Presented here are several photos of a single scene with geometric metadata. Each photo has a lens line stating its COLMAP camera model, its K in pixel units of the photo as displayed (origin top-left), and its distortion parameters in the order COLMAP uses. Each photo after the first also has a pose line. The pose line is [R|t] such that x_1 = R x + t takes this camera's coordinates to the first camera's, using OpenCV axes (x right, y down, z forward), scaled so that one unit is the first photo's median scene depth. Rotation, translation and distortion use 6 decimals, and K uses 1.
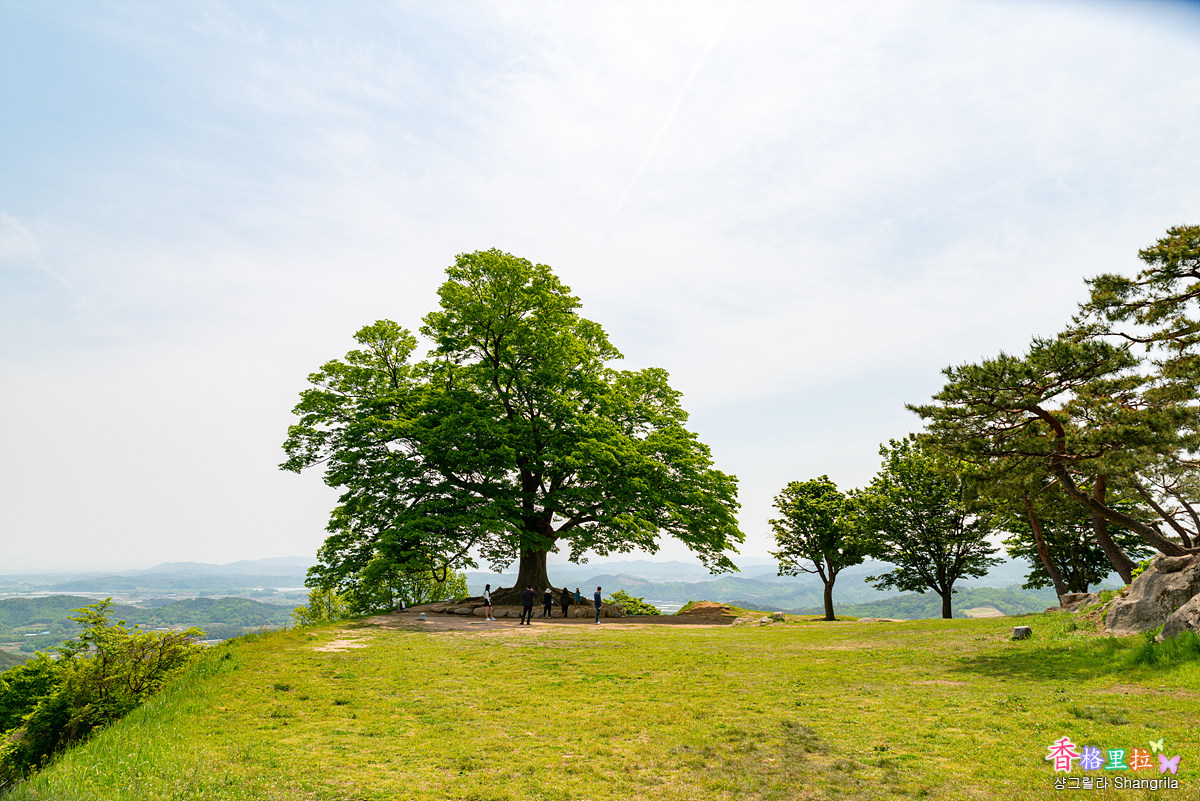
lens RADIAL K [[813.6, 0, 583.6], [0, 813.6, 380.9], [0, 0, 1]] dist [0.005265, -0.006411]
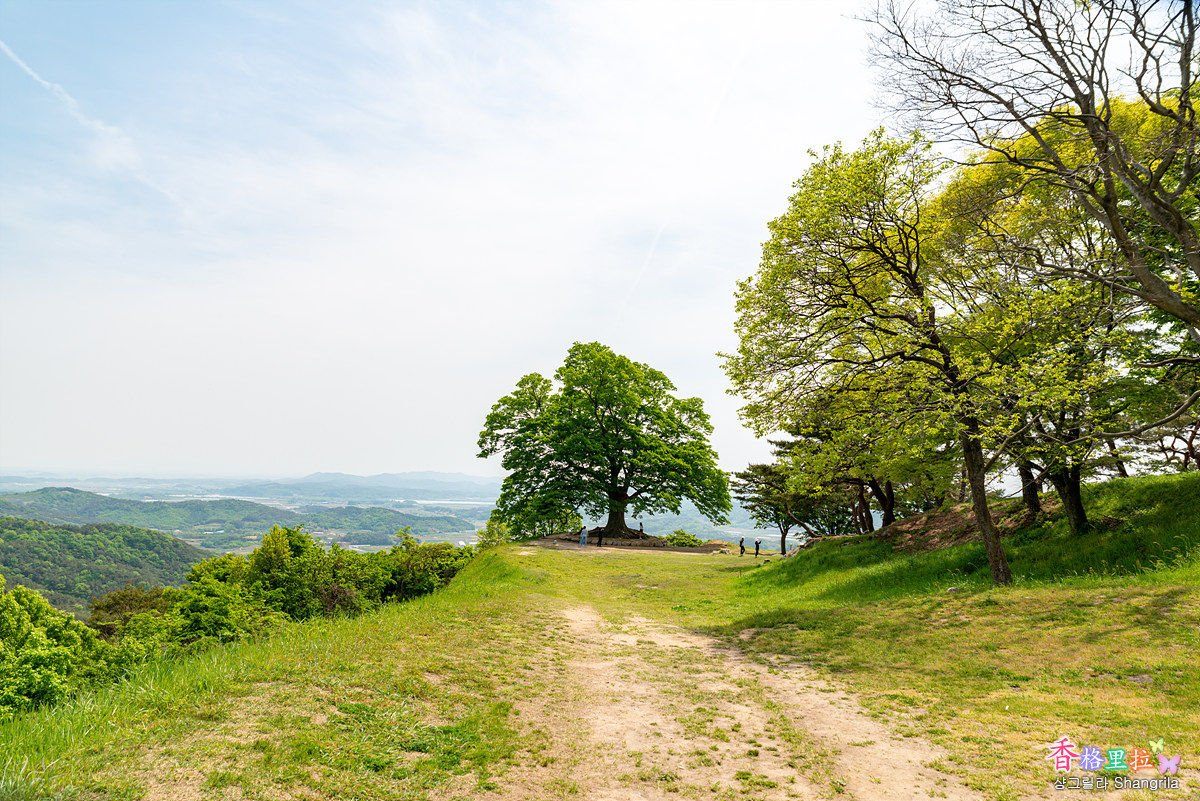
lens RADIAL K [[813.6, 0, 590.6], [0, 813.6, 388.7], [0, 0, 1]] dist [0.005265, -0.006411]
pose [[0.989103, 0.021241, -0.145684, 0.129848], [-0.006488, 0.994865, 0.101000, -0.219241], [0.147082, -0.098954, 0.984162, -0.698253]]
